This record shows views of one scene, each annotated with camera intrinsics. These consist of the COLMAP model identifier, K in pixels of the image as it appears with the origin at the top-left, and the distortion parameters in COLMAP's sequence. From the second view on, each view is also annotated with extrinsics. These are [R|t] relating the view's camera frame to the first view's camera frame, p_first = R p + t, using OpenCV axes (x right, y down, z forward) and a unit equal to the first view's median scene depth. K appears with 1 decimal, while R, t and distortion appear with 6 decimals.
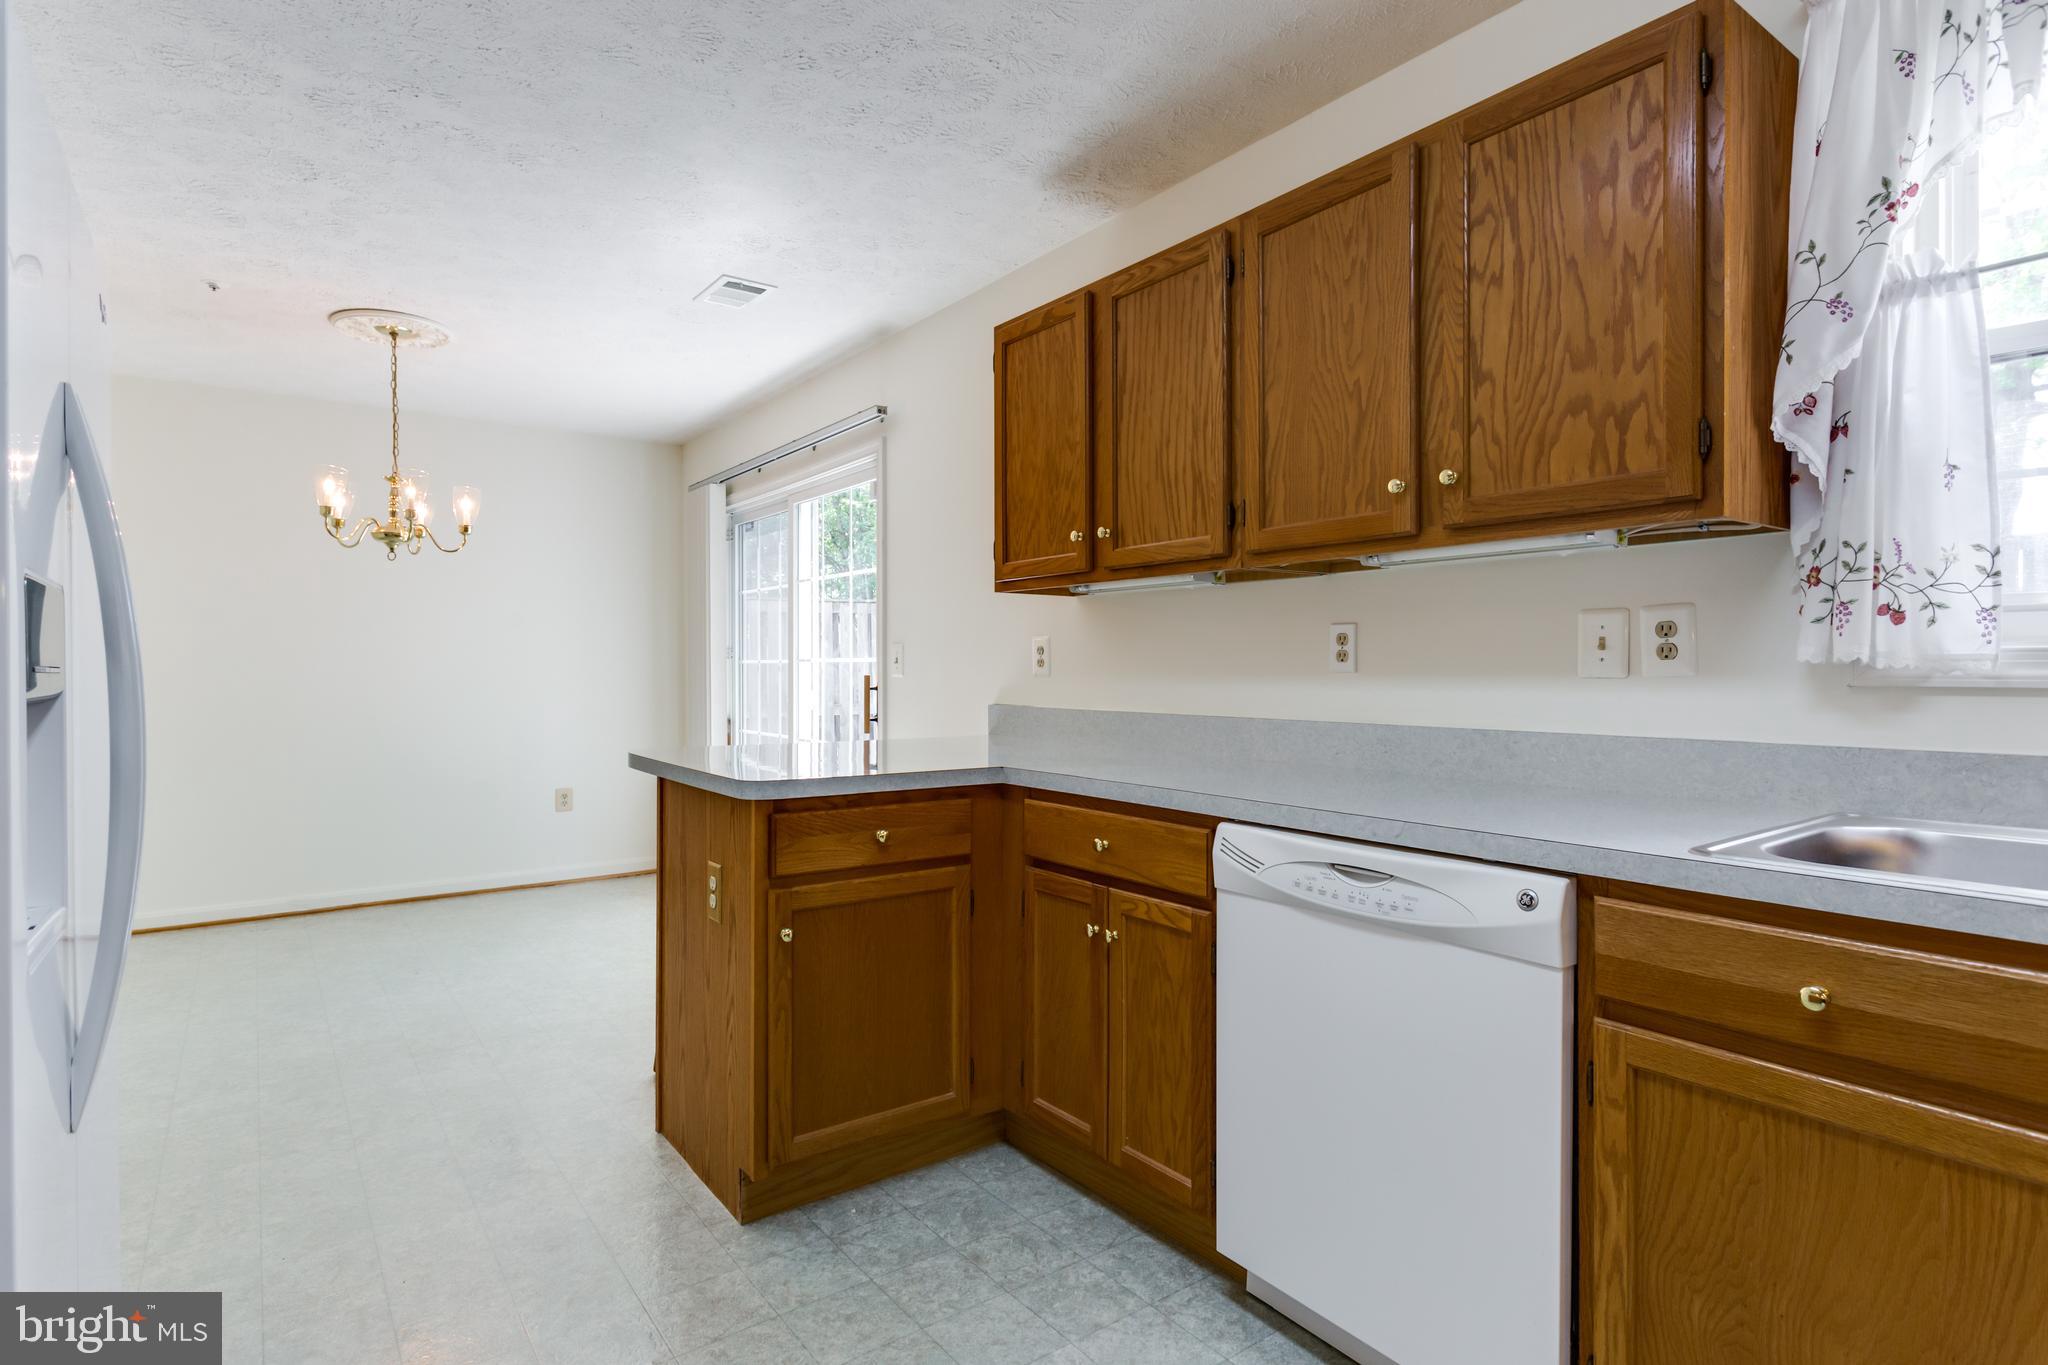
lens RADIAL K [[996.6, 0, 1019.2], [0, 996.6, 672.1], [0, 0, 1]] dist [0.001491, -0.000646]
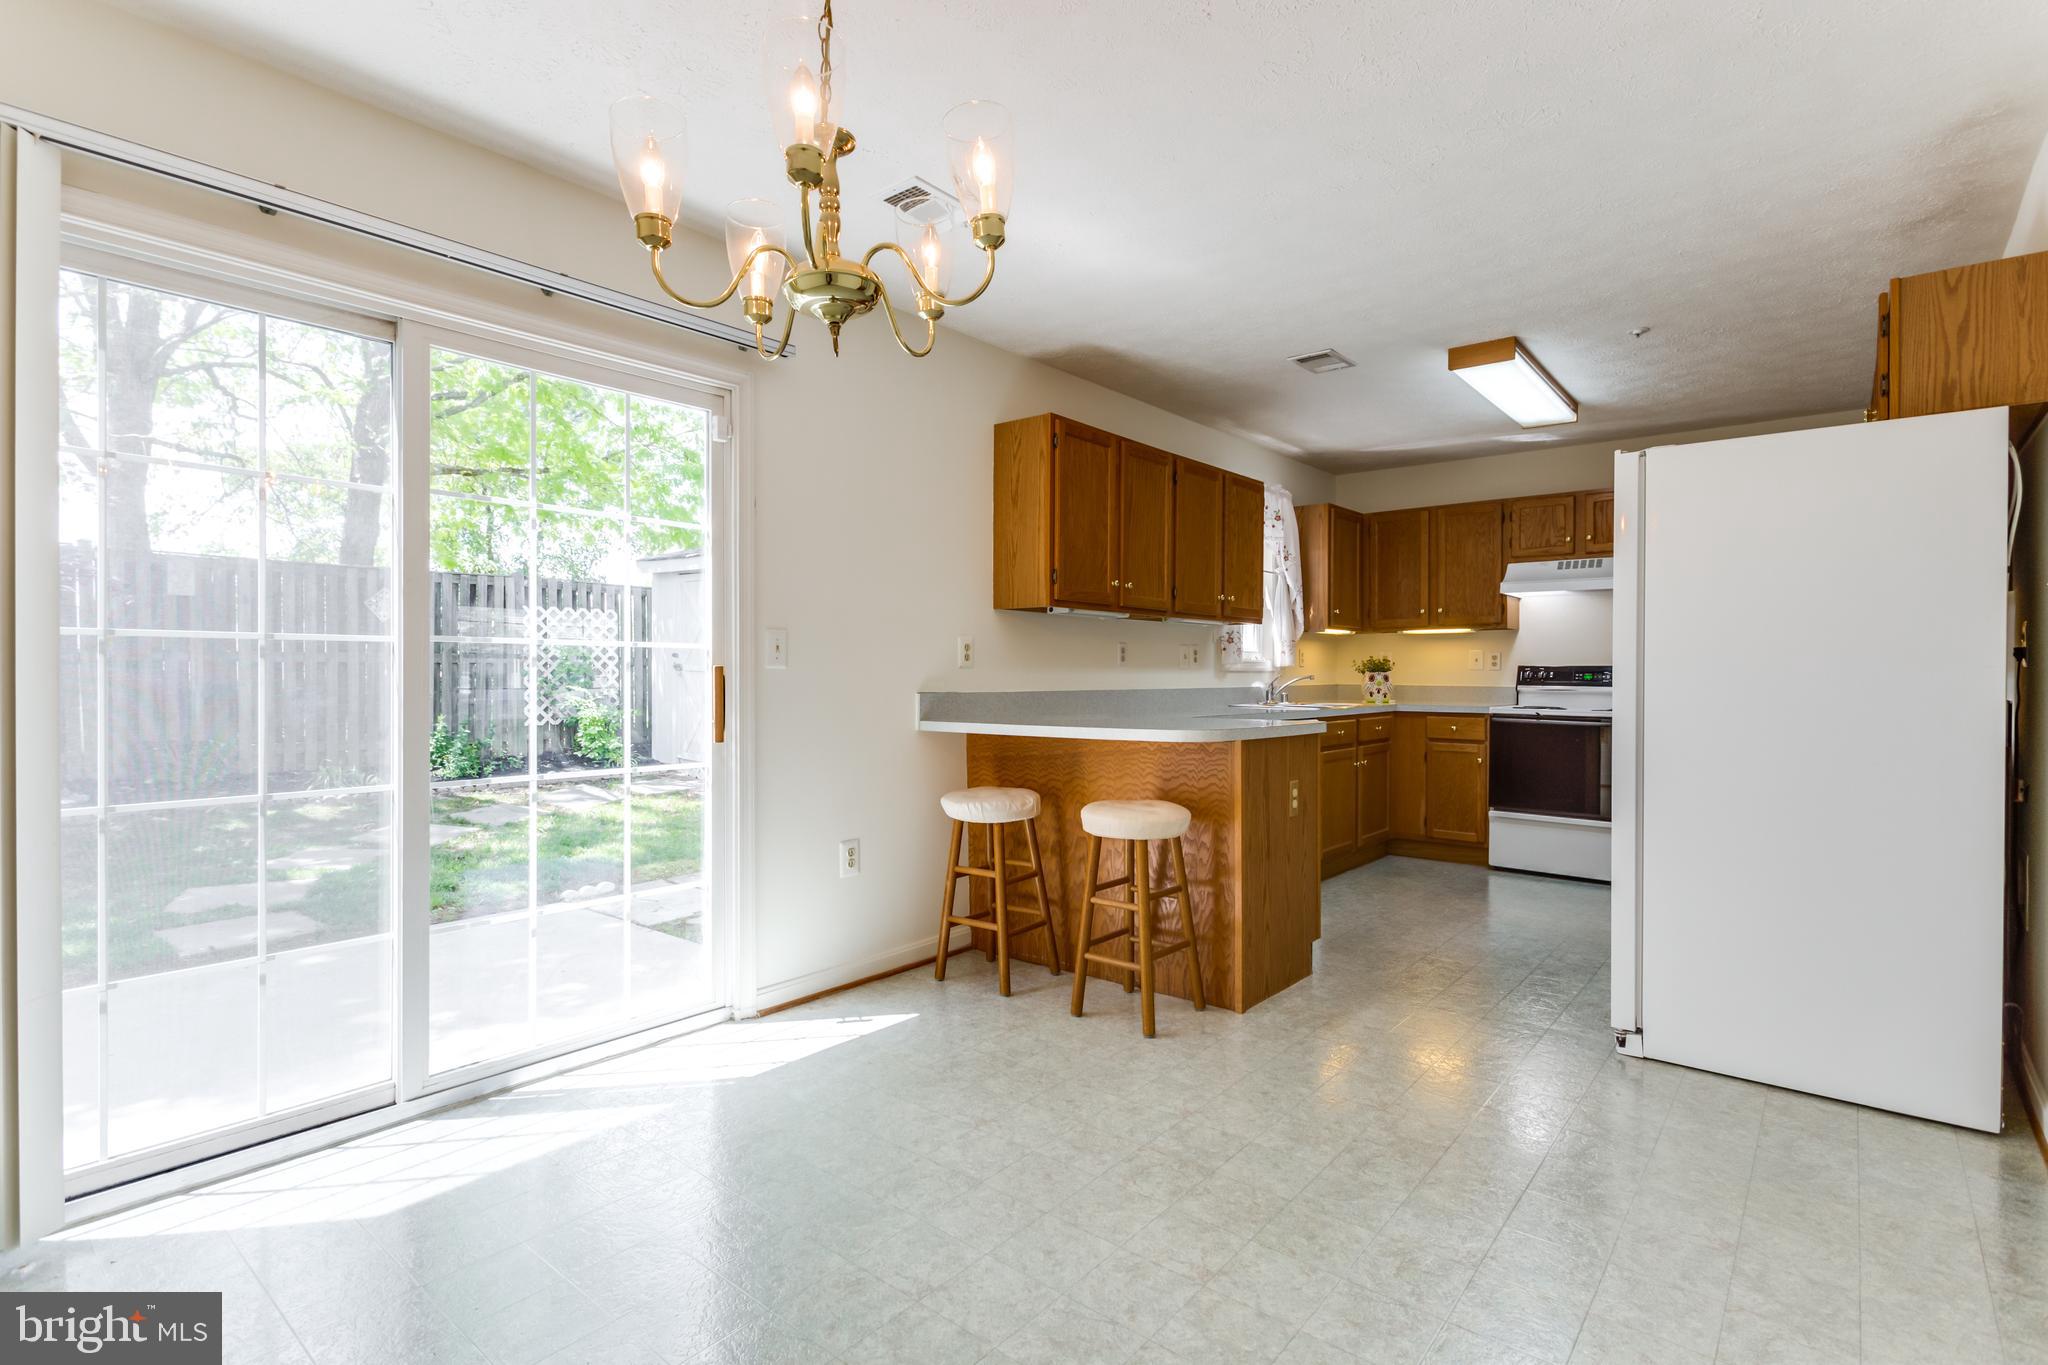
lens RADIAL K [[996.6, 0, 1019.2], [0, 996.6, 672.1], [0, 0, 1]] dist [0.001491, -0.000646]
pose [[-0.225277, -0.001388, 0.974294, -2.197724], [-0.000985, 0.999999, 0.001197, 0.014030], [-0.974294, -0.000690, -0.225278, 2.211519]]
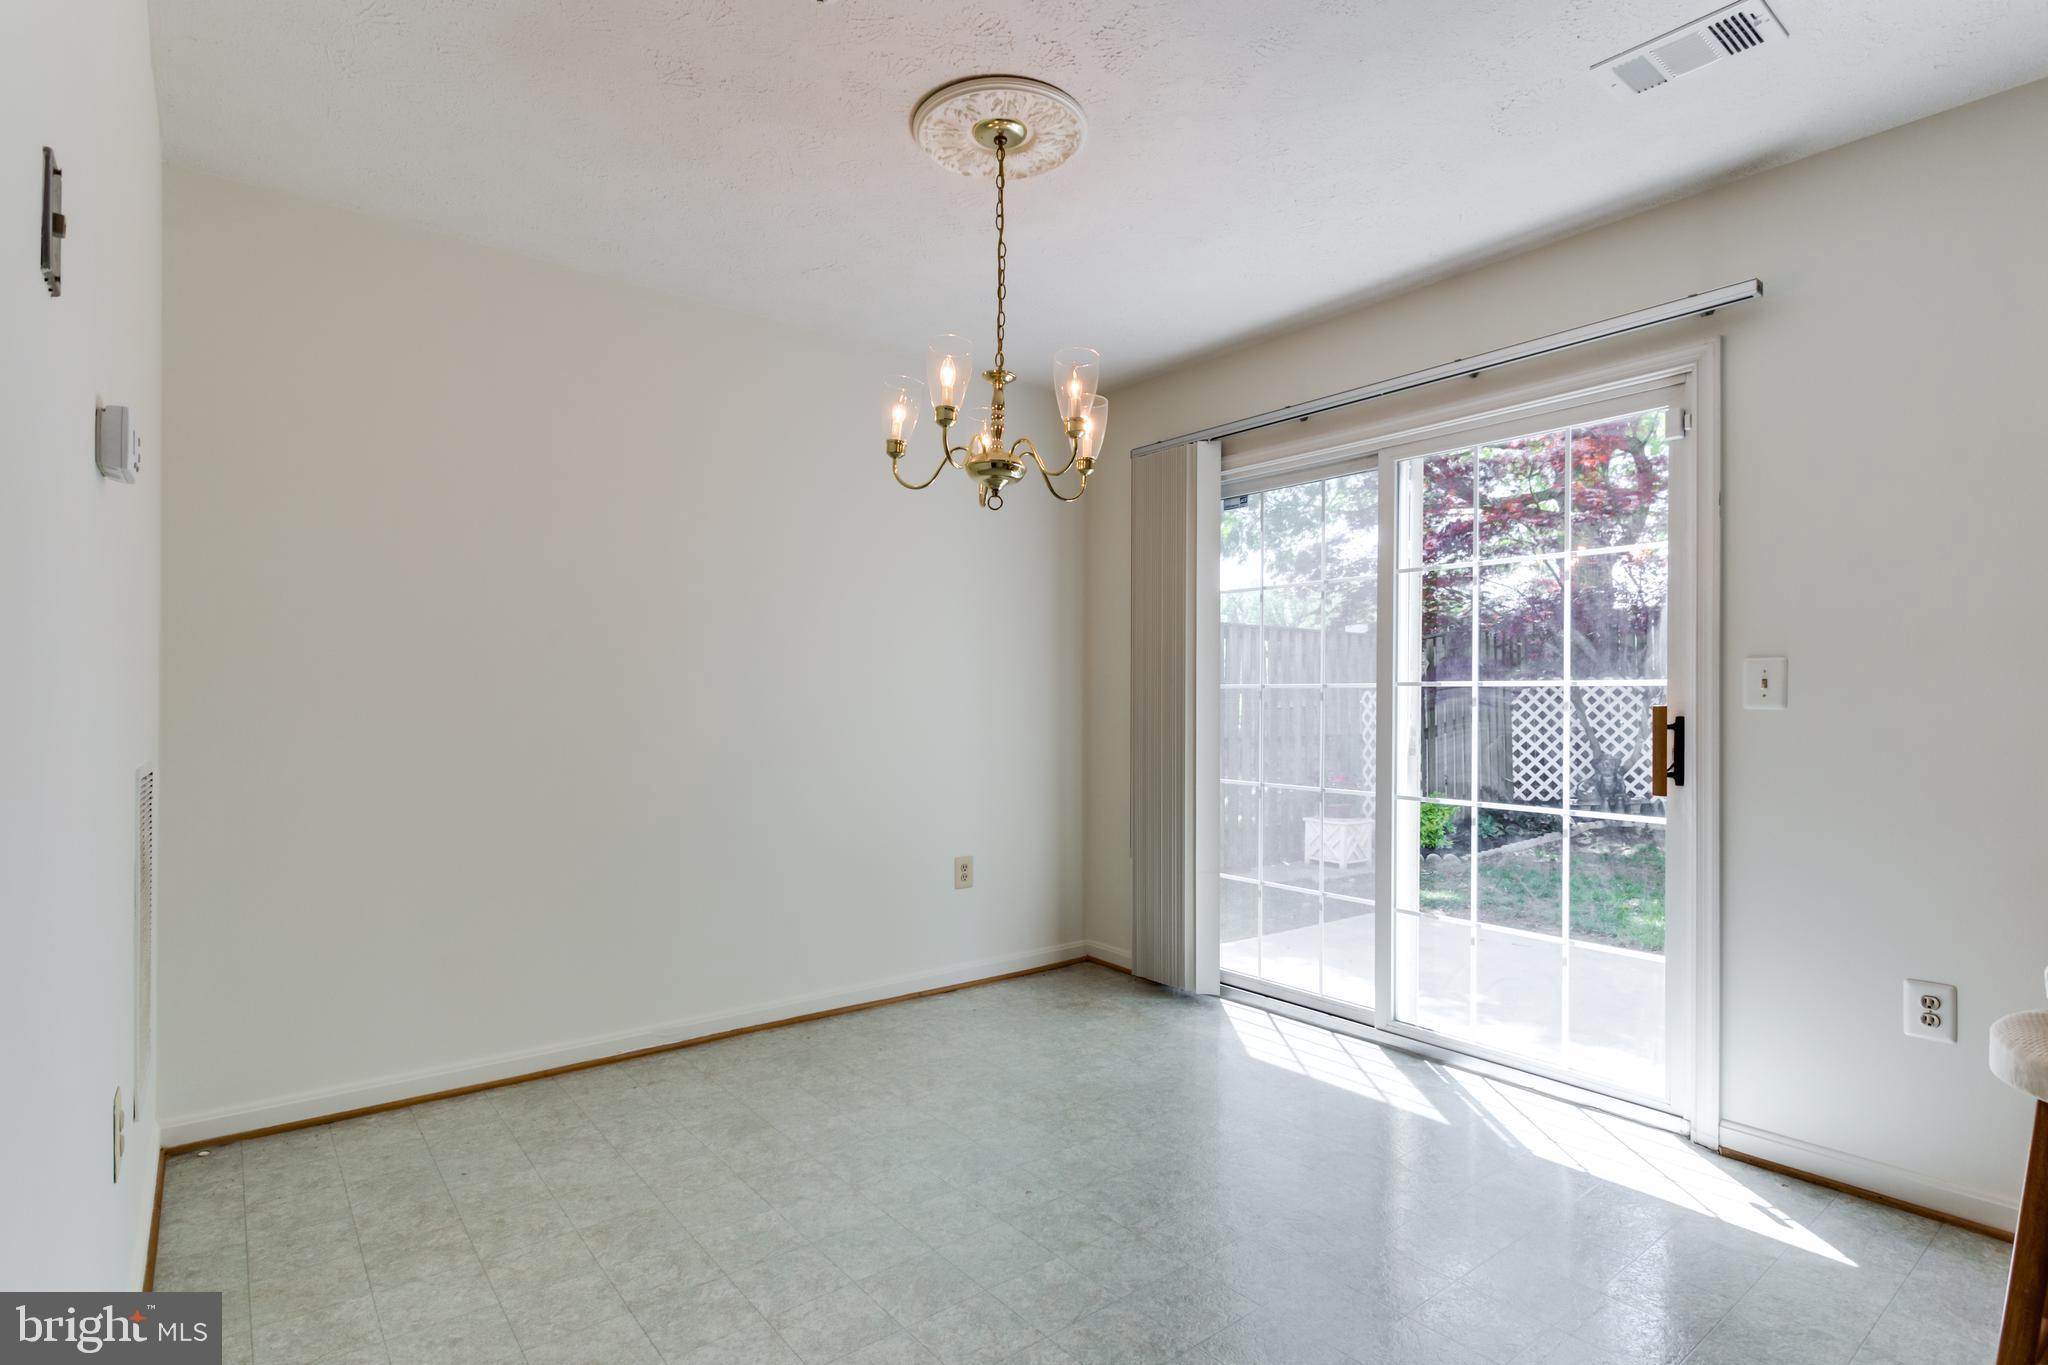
lens RADIAL K [[1016.6, 0, 1055.4], [0, 1016.6, 686.8], [0, 0, 1]] dist [0.077702, -0.000450]
pose [[0.998044, 0.019314, 0.059462, -1.370622], [-0.017868, 0.999534, -0.024763, 0.032651], [-0.059913, 0.023652, 0.997923, 0.795598]]
